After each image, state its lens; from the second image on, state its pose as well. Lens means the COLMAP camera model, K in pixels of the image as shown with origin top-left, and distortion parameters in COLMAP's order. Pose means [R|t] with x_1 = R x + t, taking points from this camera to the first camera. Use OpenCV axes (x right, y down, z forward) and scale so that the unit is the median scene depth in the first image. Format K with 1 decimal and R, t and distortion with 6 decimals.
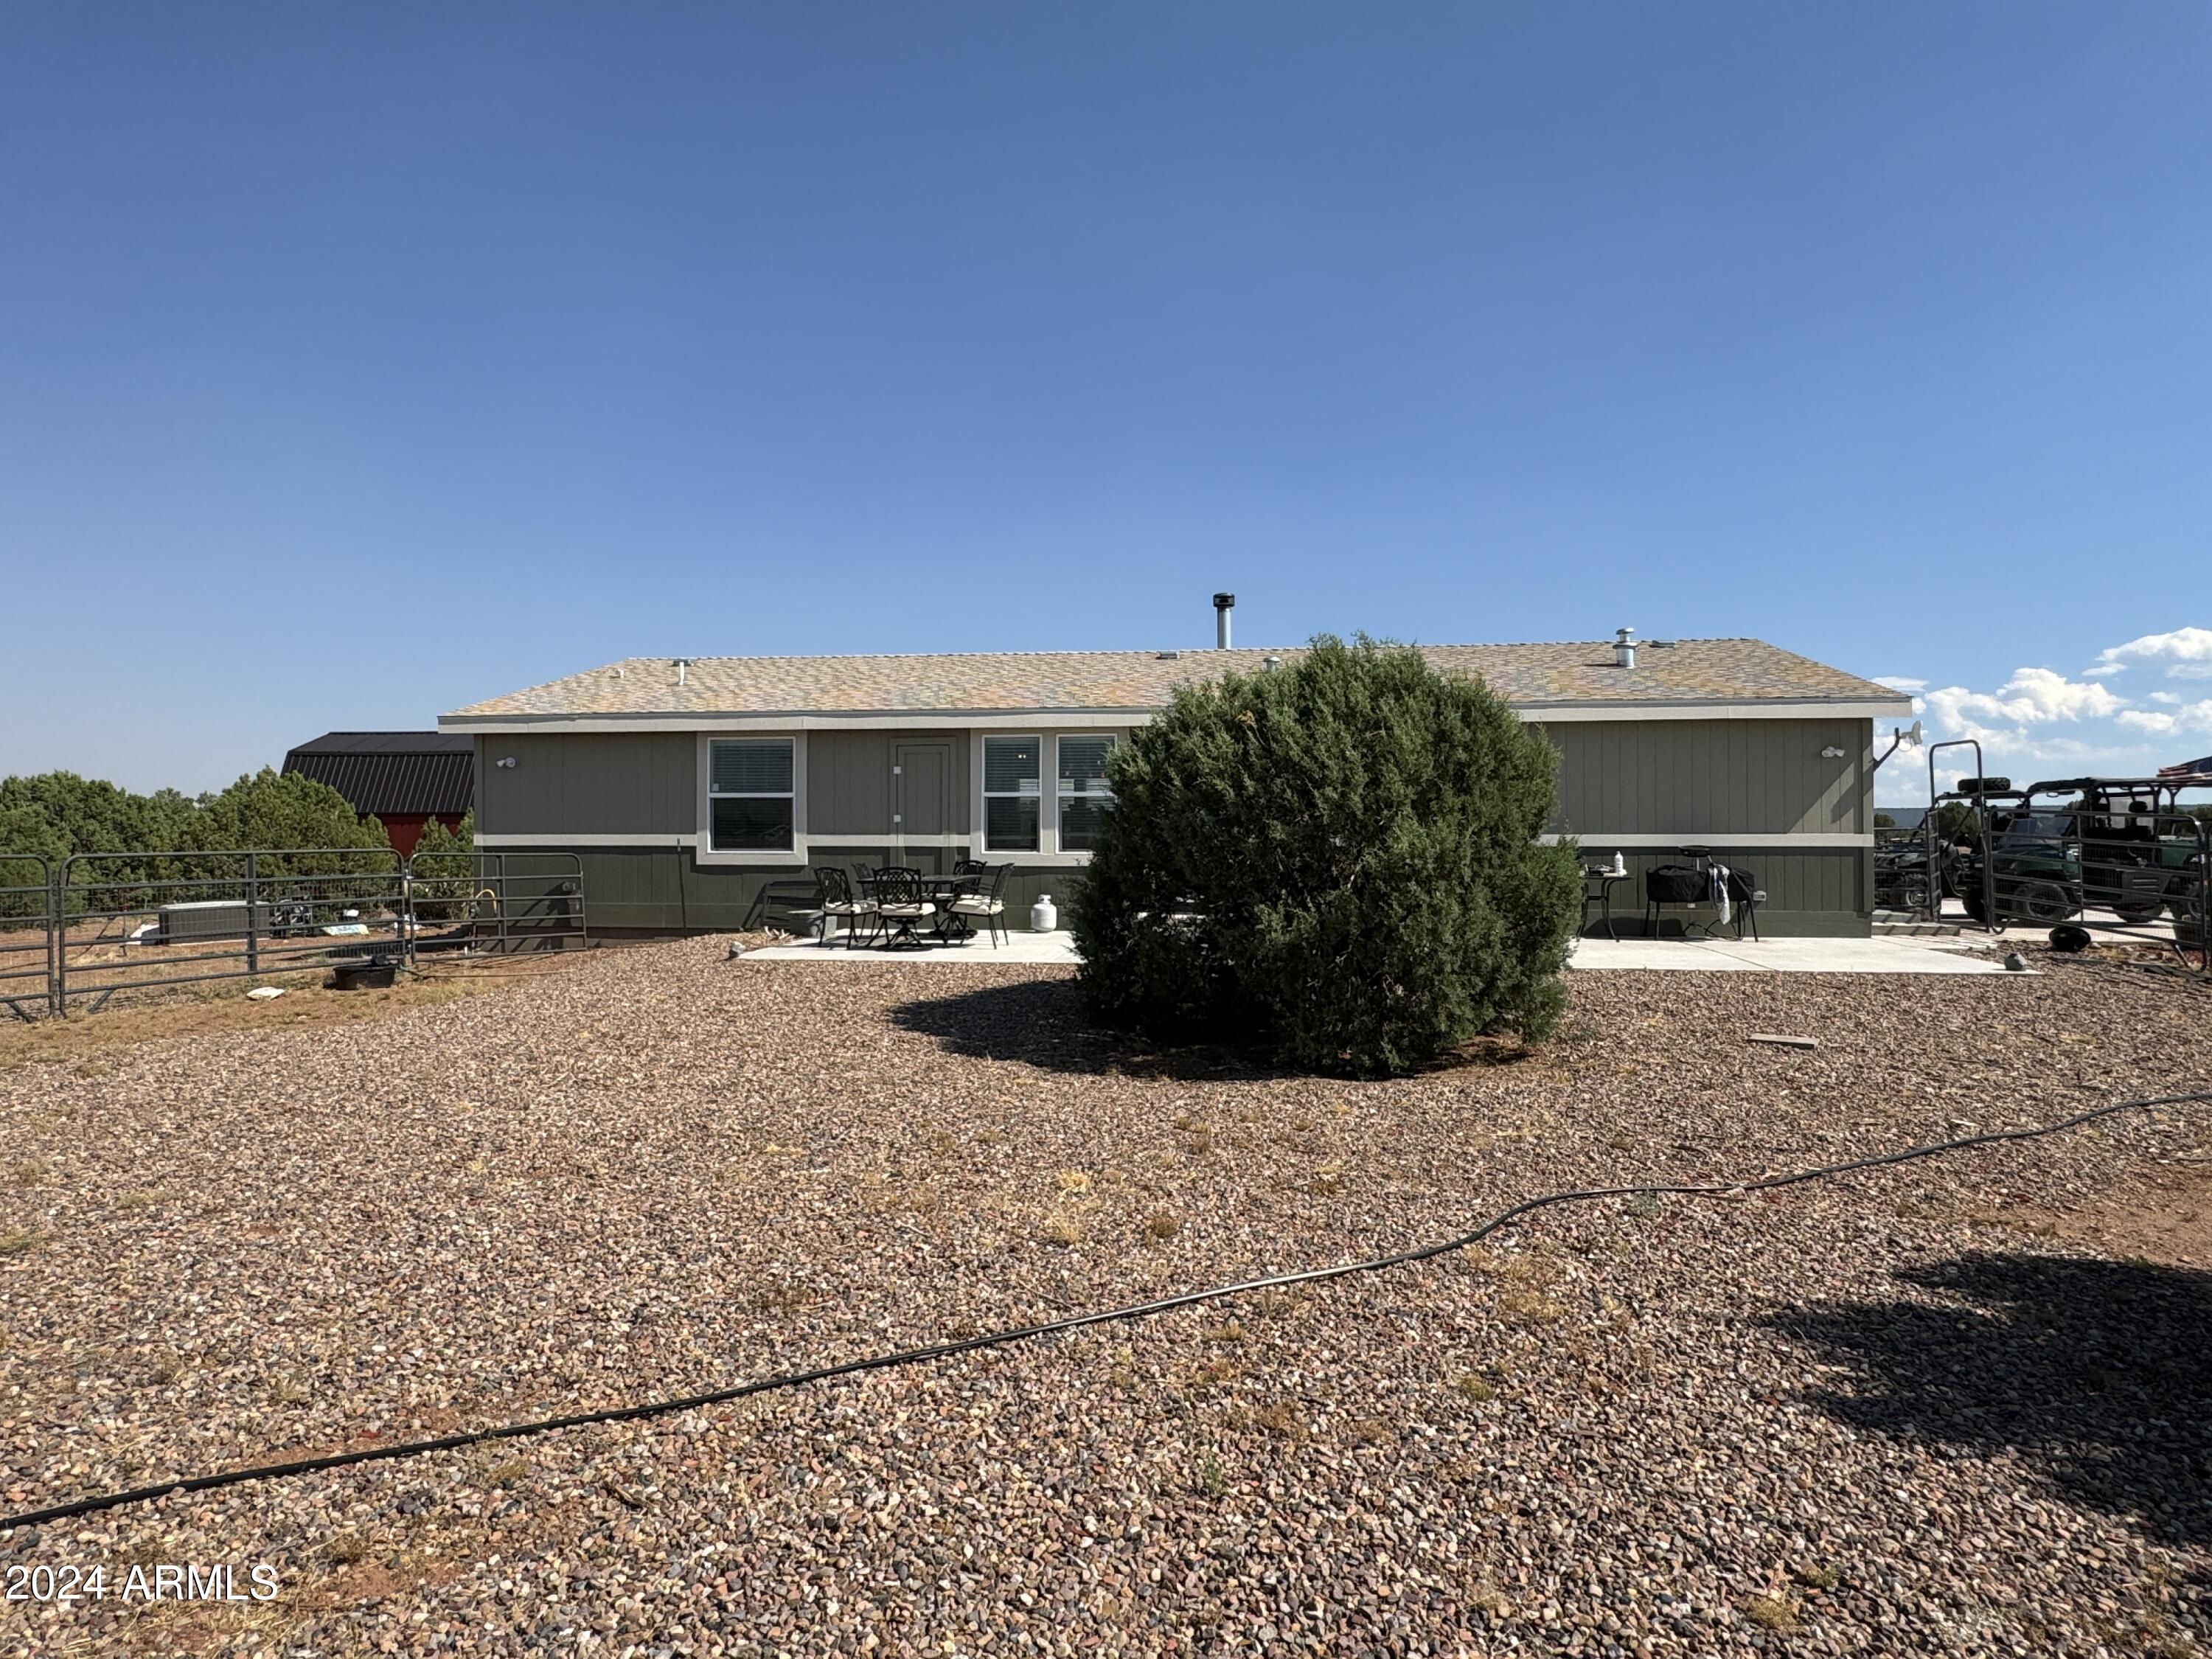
lens RADIAL K [[1392.6, 0, 1106.0], [0, 1392.6, 829.5], [0, 0, 1]] dist [-0.000158, 0.000007]
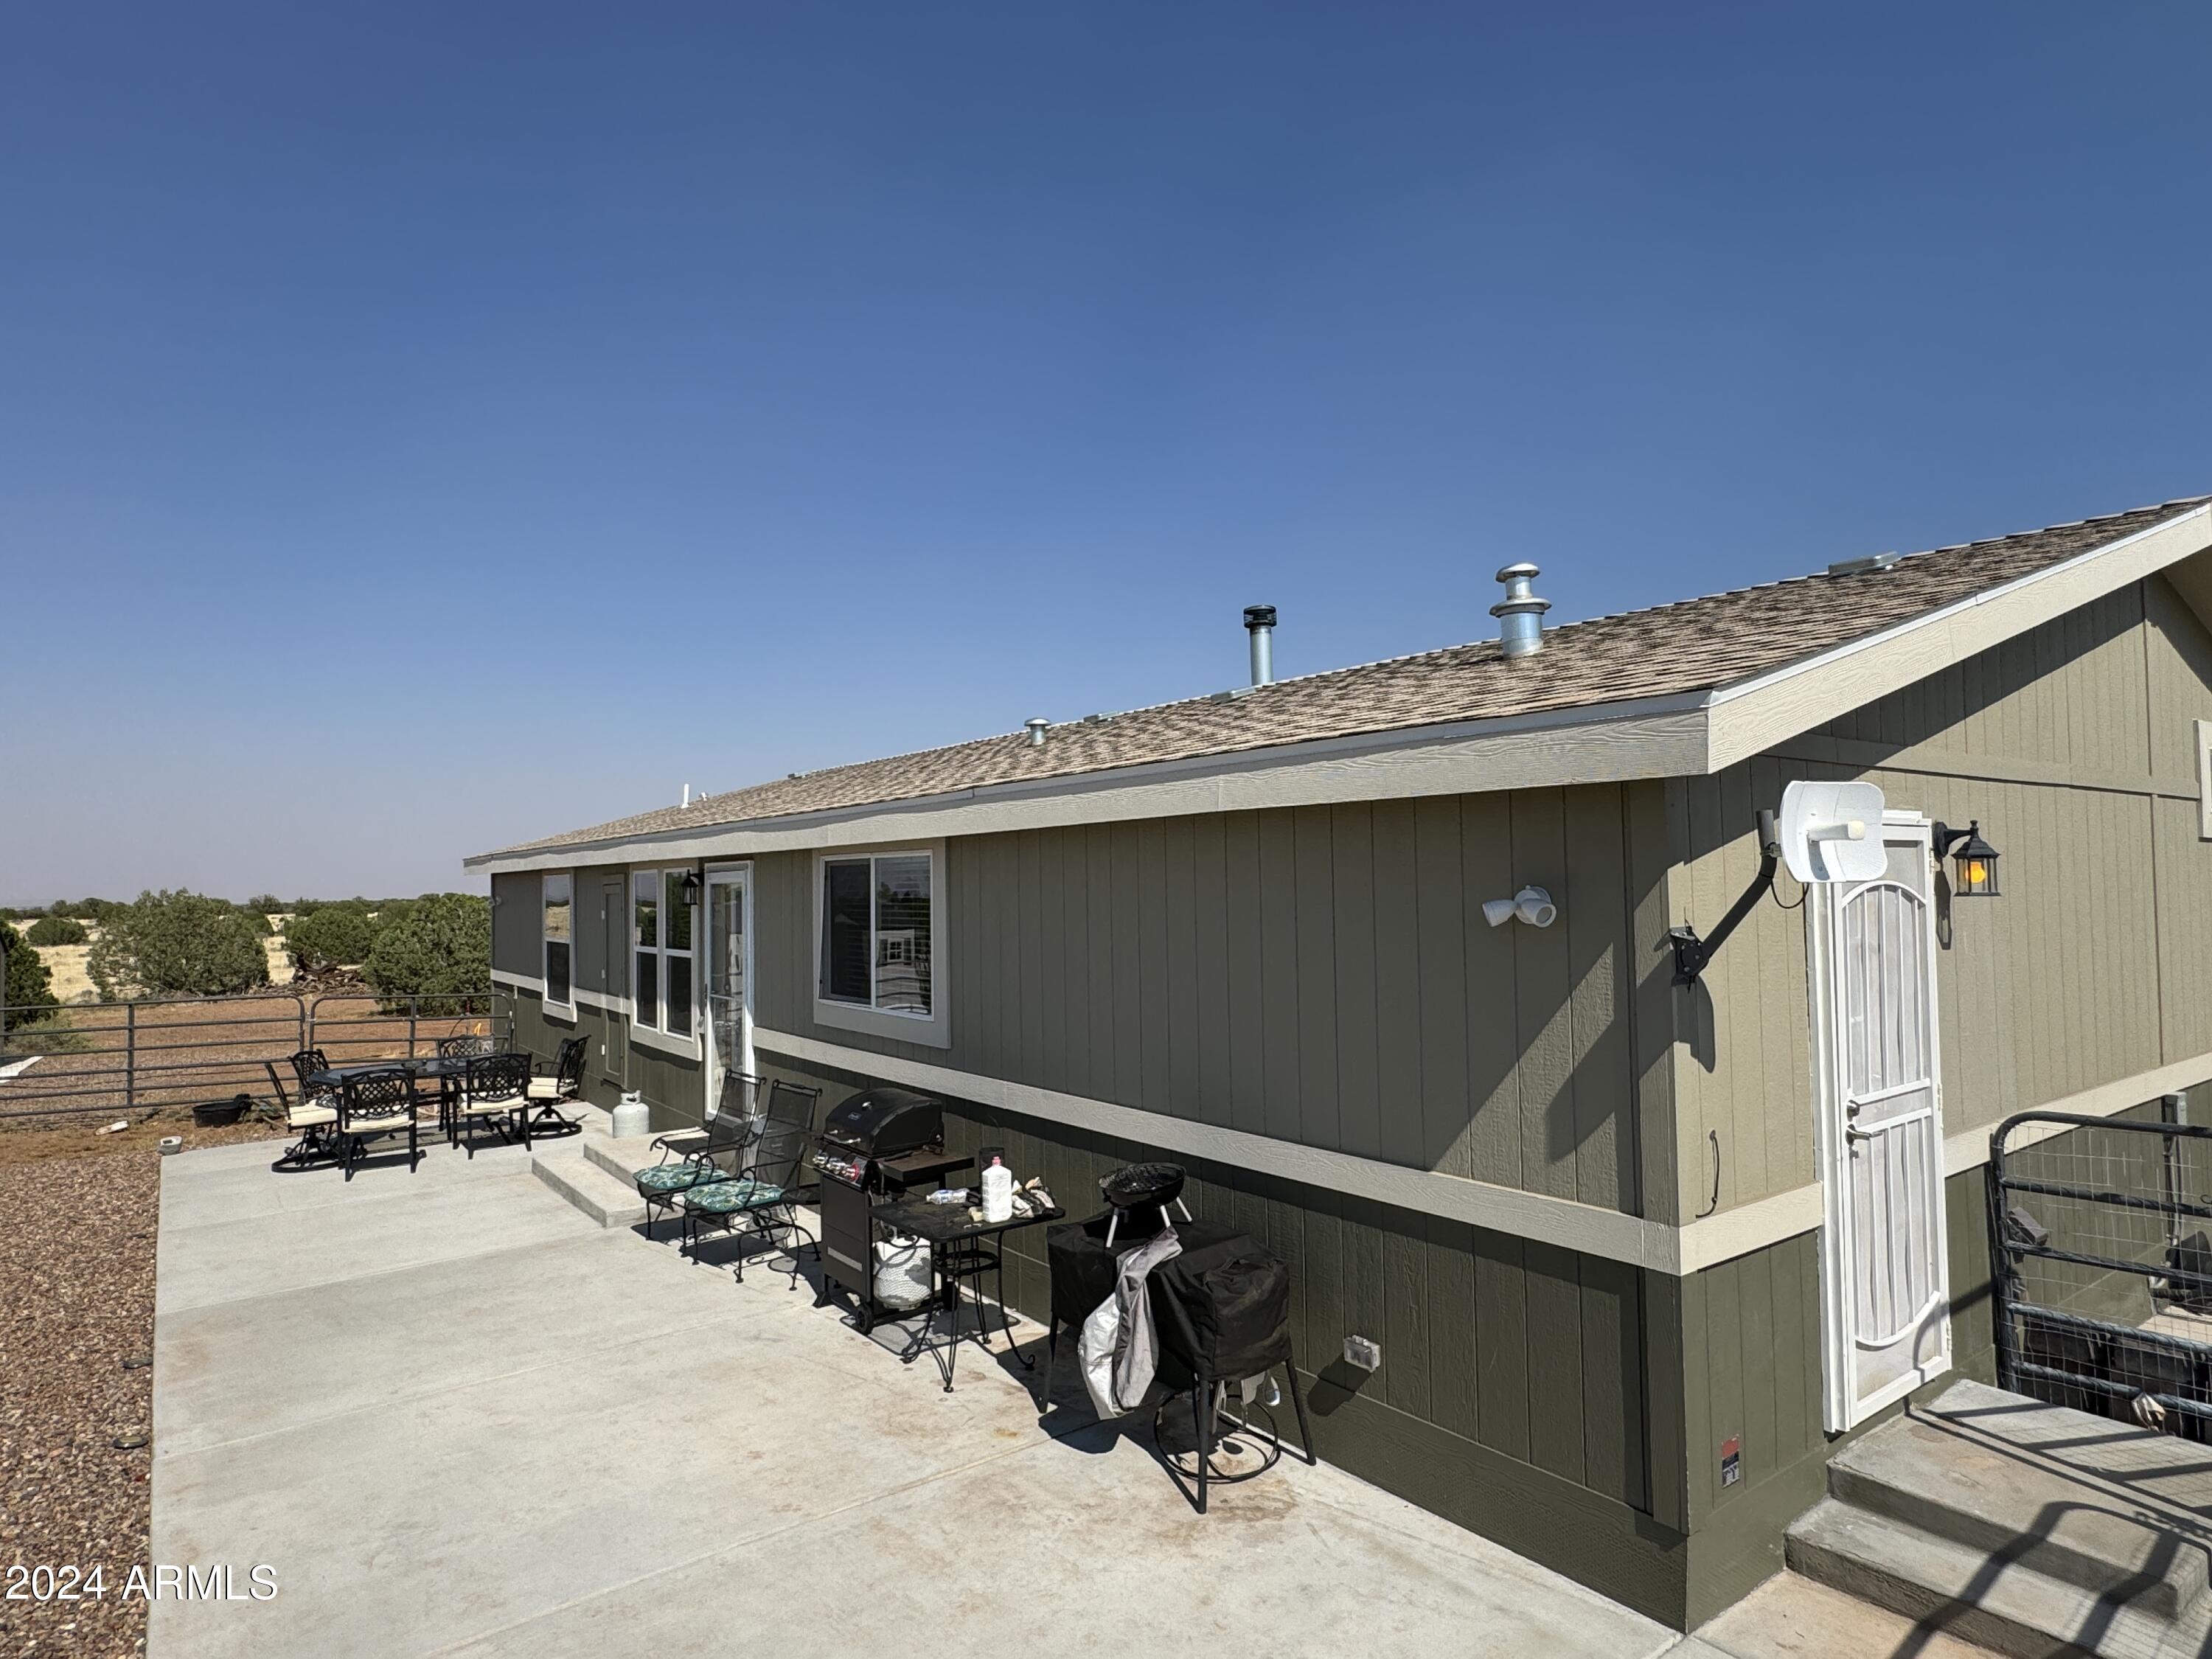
lens RADIAL K [[1266.6, 0, 1106.0], [0, 1266.6, 829.5], [0, 0, 1]] dist [-0.002556, 0.000231]
pose [[0.688389, -0.041376, -0.724161, 0.591248], [0.020880, 0.999088, -0.037235, -0.057950], [0.725041, 0.010512, 0.688626, 0.694060]]
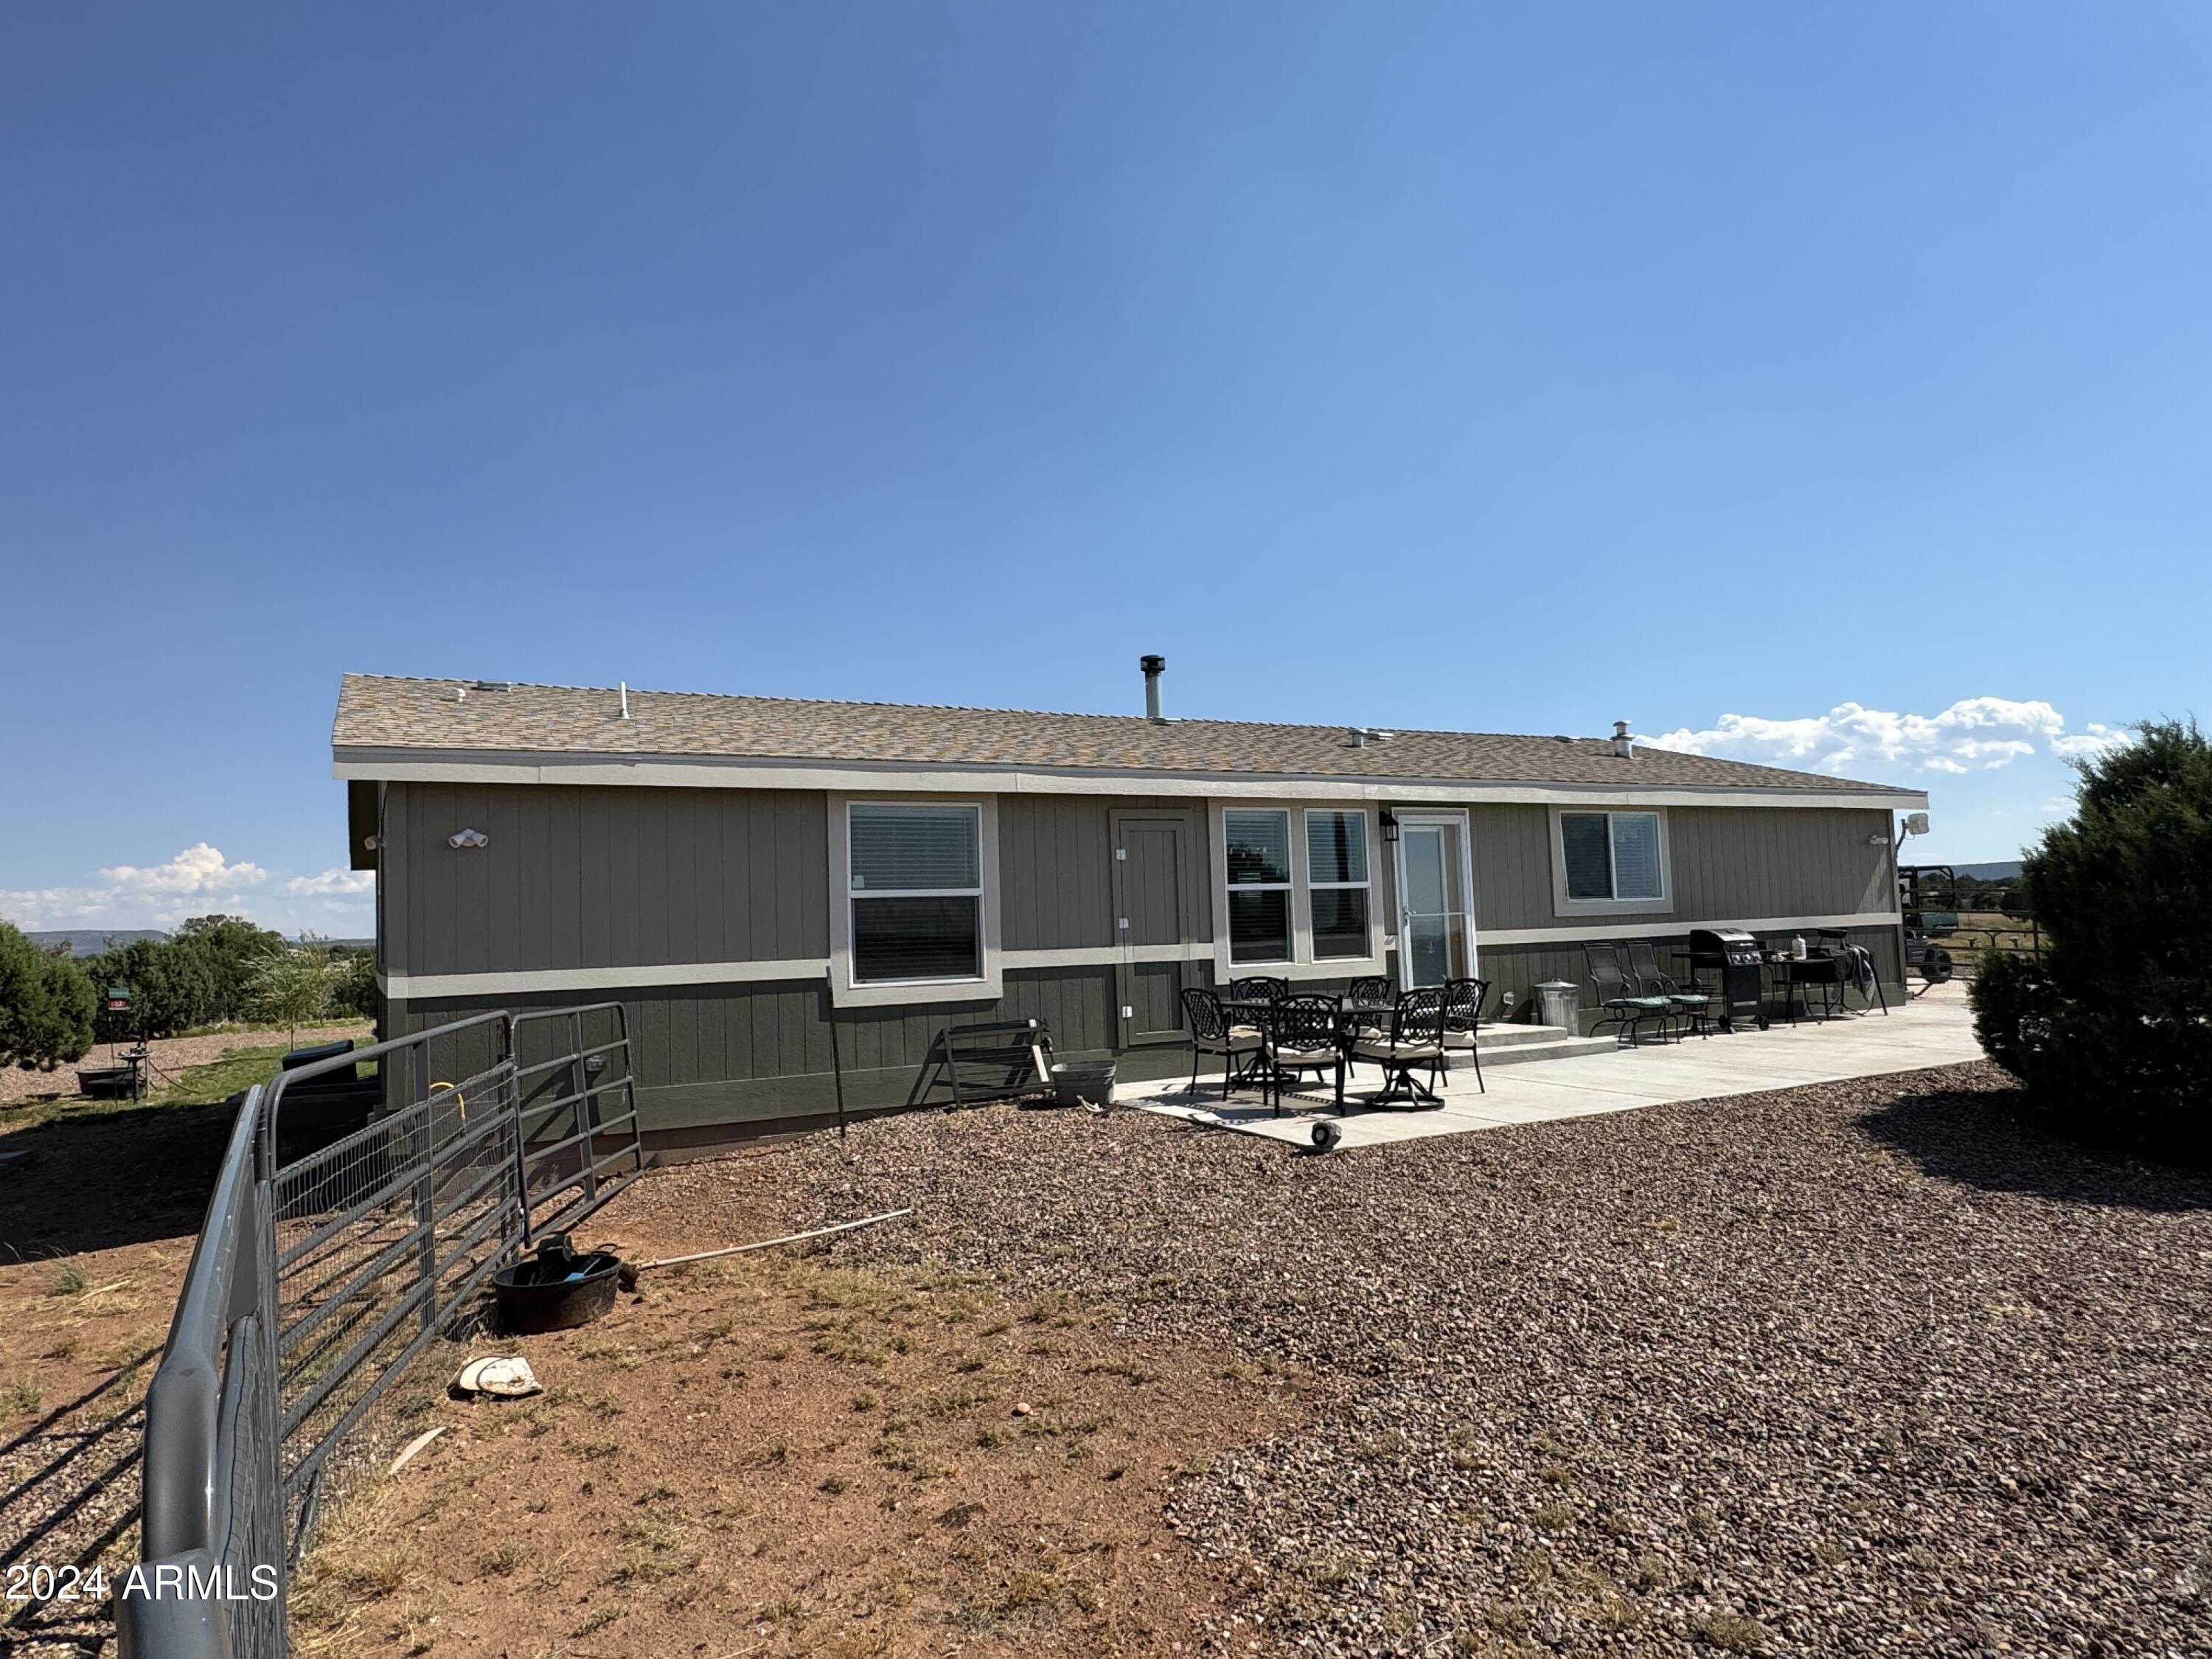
lens RADIAL K [[1392.6, 0, 1106.0], [0, 1392.6, 829.5], [0, 0, 1]] dist [-0.000158, 0.000007]
pose [[0.805563, 0.015160, 0.592316, -0.565291], [0.036918, 0.996446, -0.075713, -0.002042], [-0.591359, 0.082859, 0.802140, 0.436637]]
